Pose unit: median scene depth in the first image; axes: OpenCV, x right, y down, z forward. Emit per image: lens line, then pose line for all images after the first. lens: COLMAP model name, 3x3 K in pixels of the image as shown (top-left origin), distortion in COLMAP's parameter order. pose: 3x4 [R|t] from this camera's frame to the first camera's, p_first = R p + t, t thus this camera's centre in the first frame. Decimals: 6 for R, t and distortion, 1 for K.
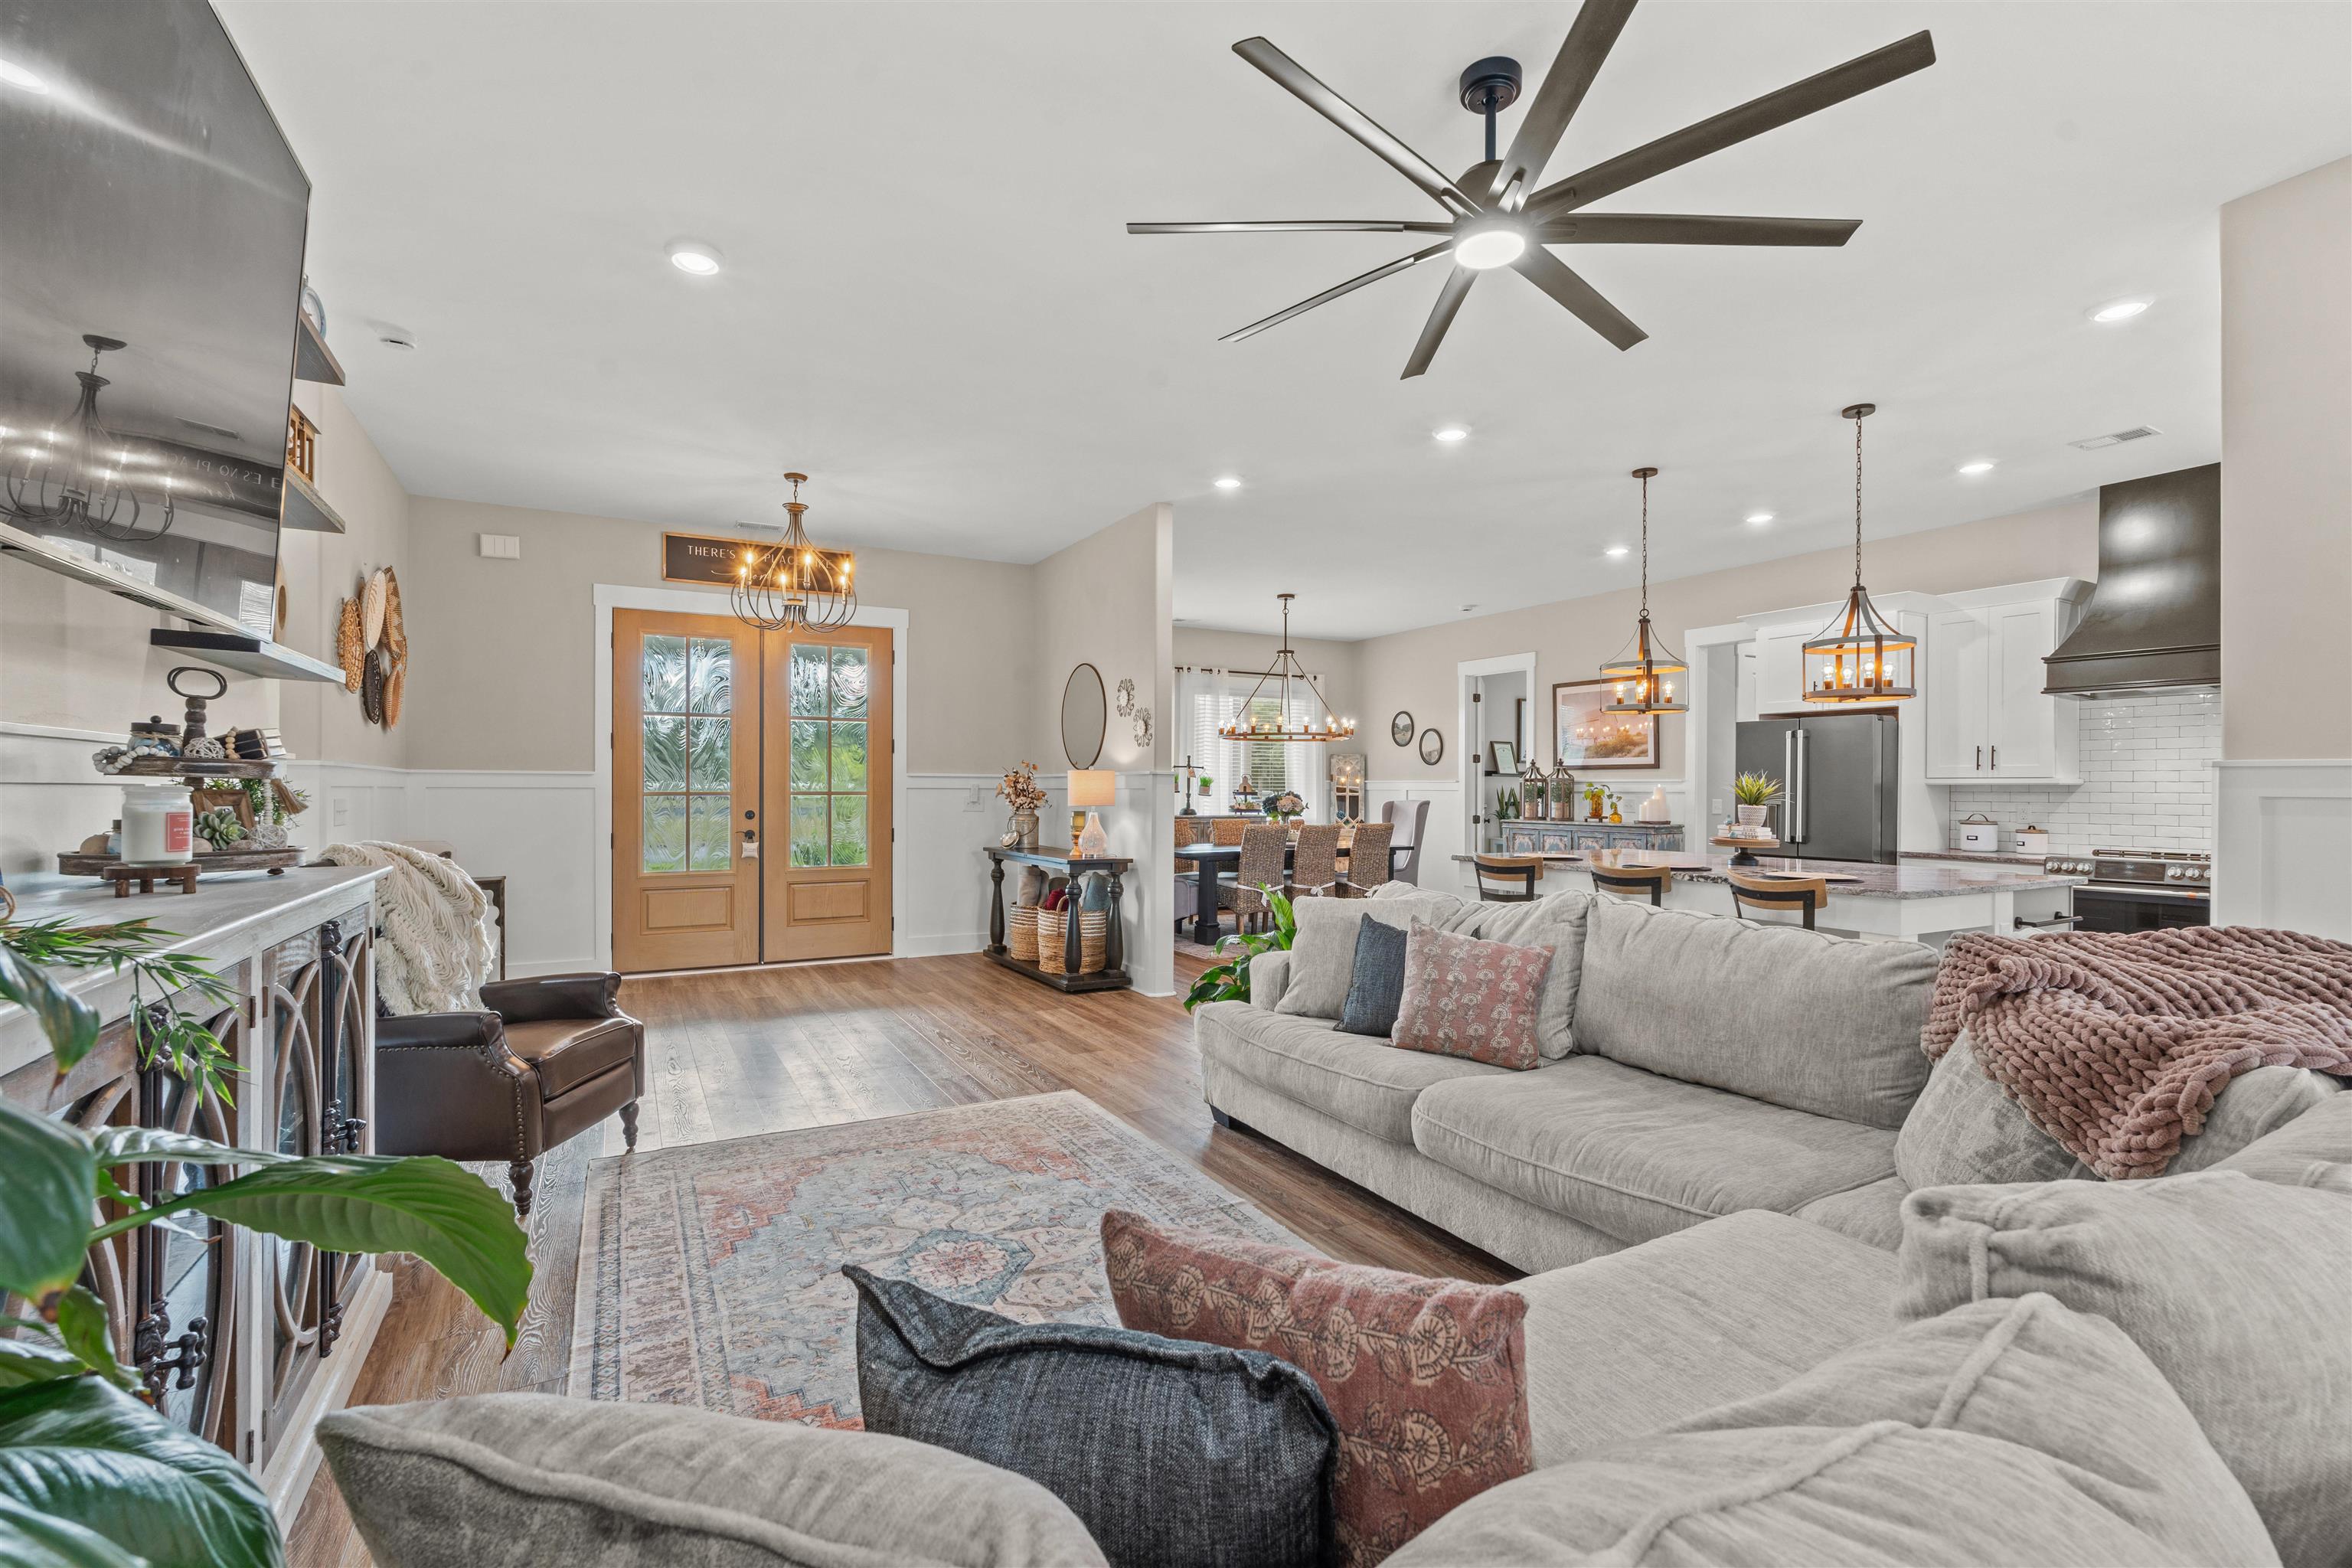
lens RADIAL K [[1035.9, 0, 1186.0], [0, 1035.9, 784.9], [0, 0, 1]] dist [-0.004587, 0.000521]
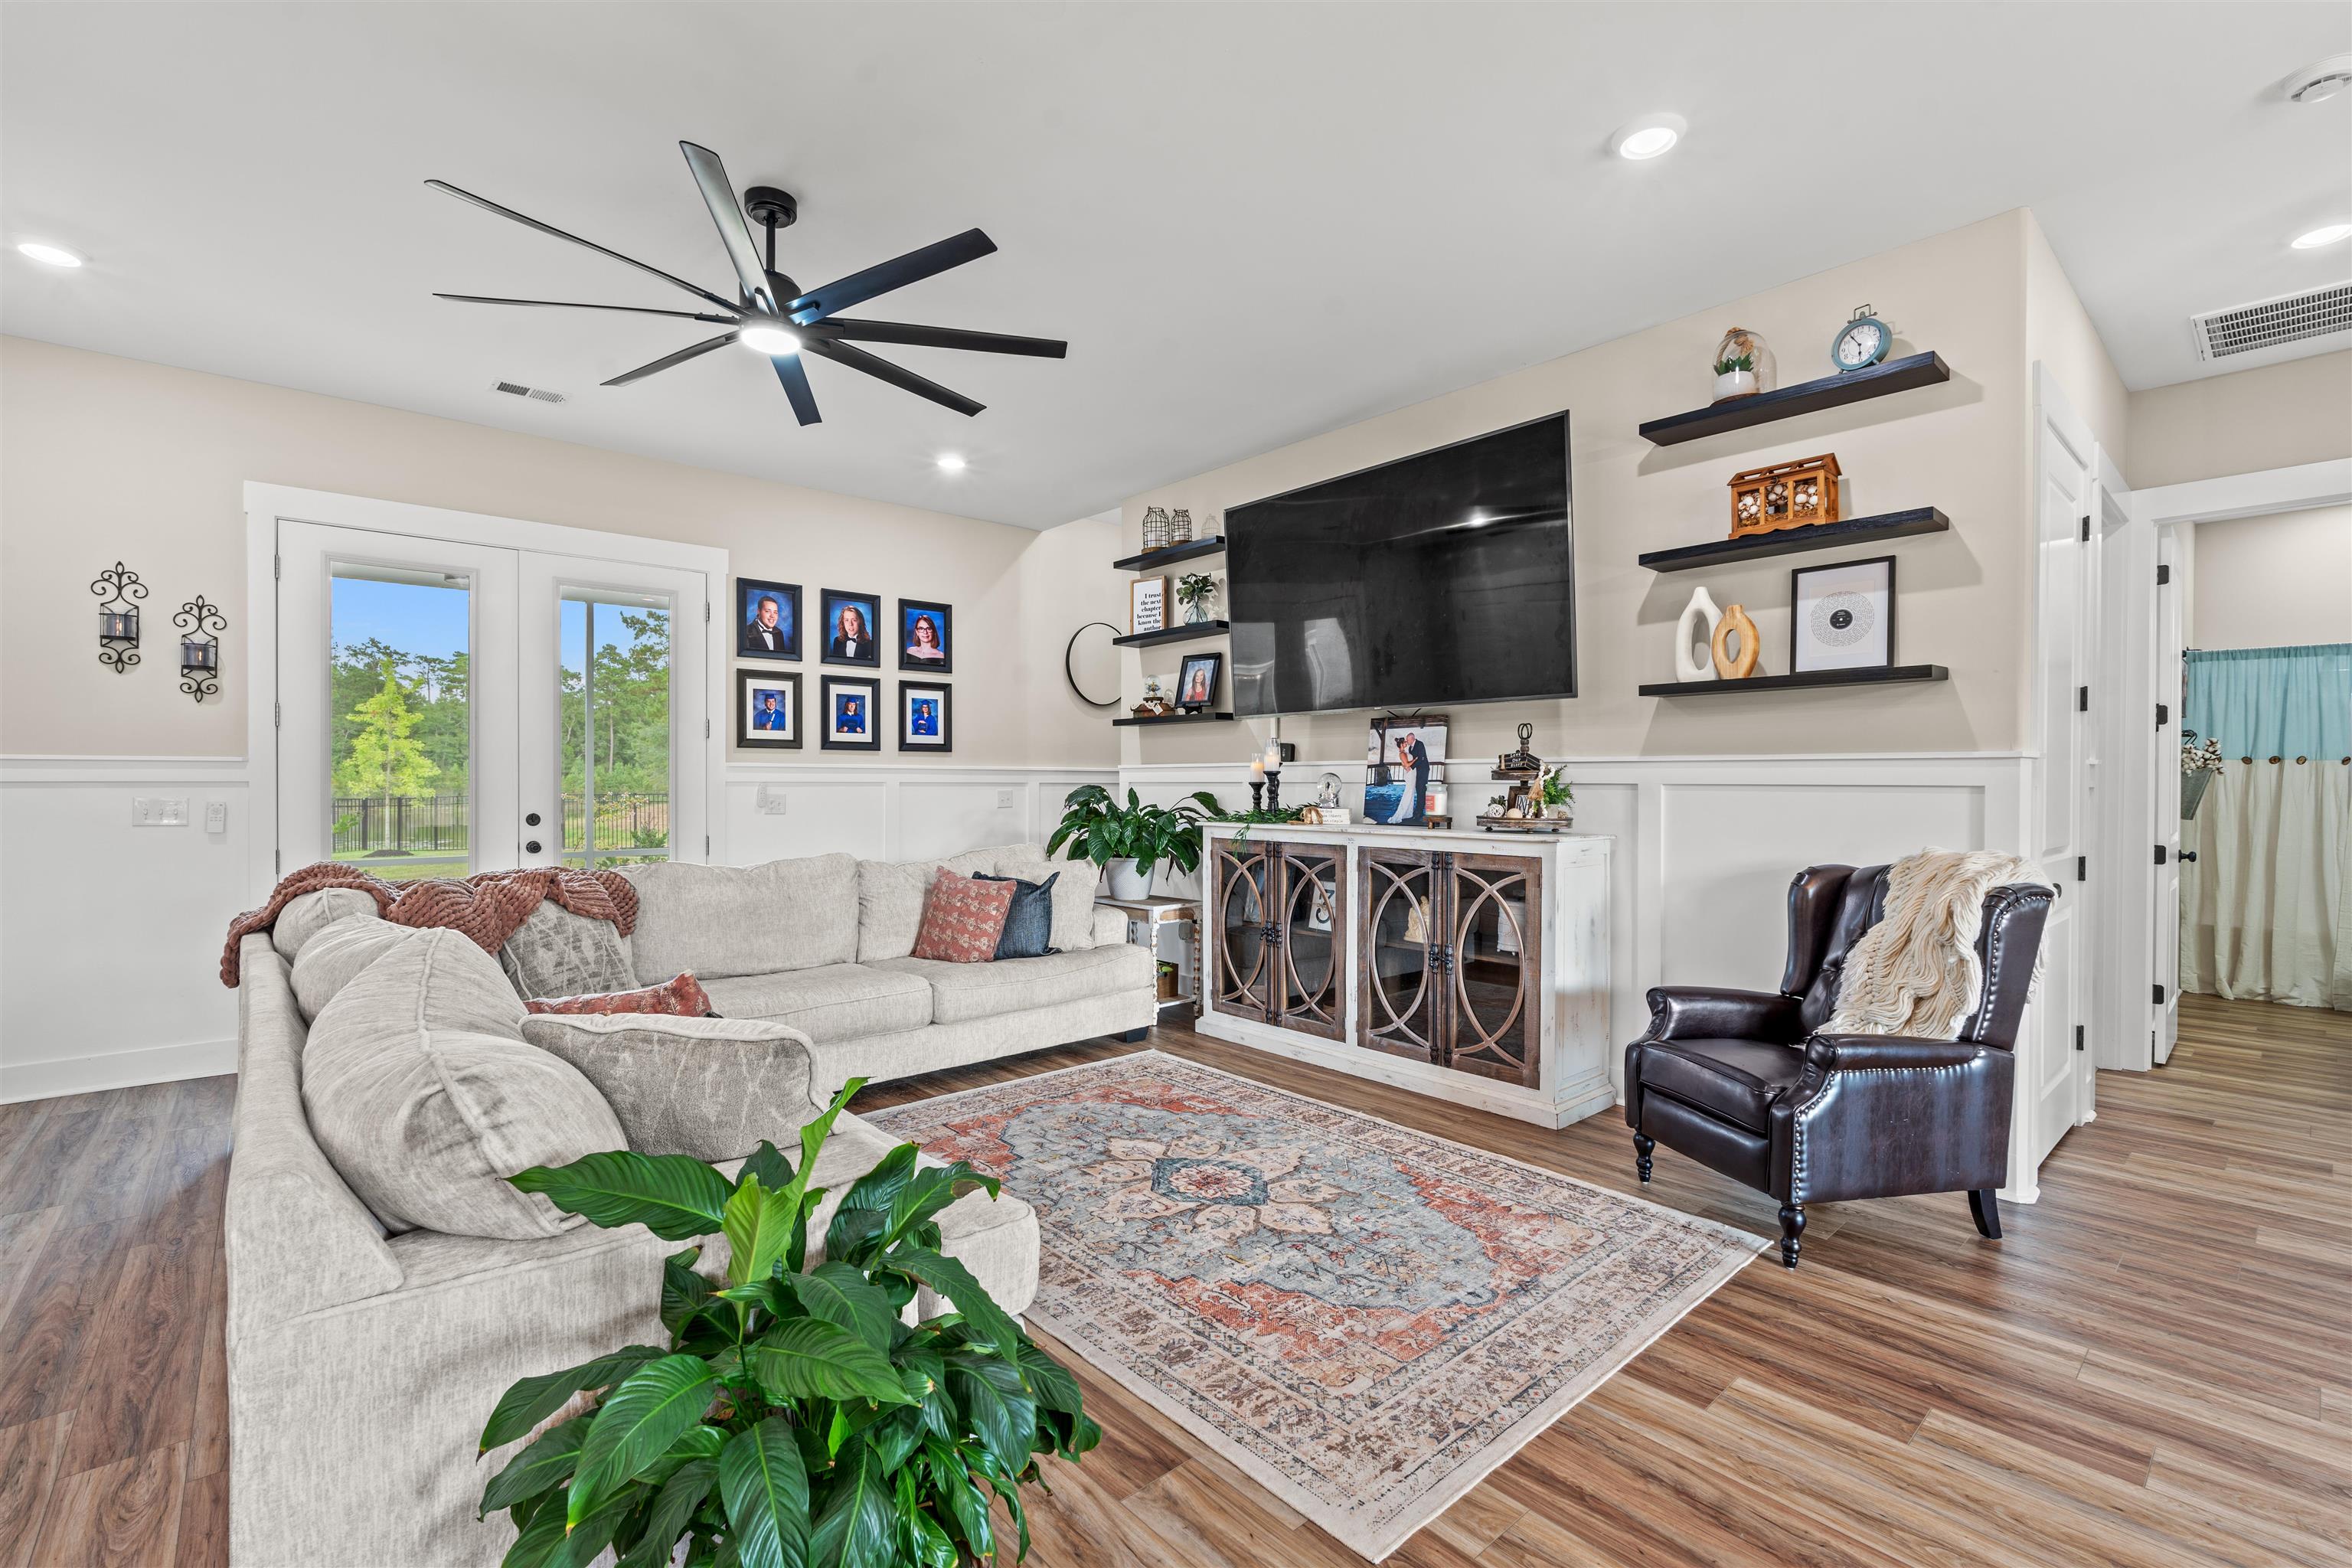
lens RADIAL K [[1035.9, 0, 1185.4], [0, 1035.9, 785.5], [0, 0, 1]] dist [-0.004587, 0.000521]
pose [[-0.974670, -0.007631, -0.223517, 0.025765], [-0.008344, 0.999963, 0.002248, 0.001648], [0.223492, 0.004056, -0.974697, 0.715666]]
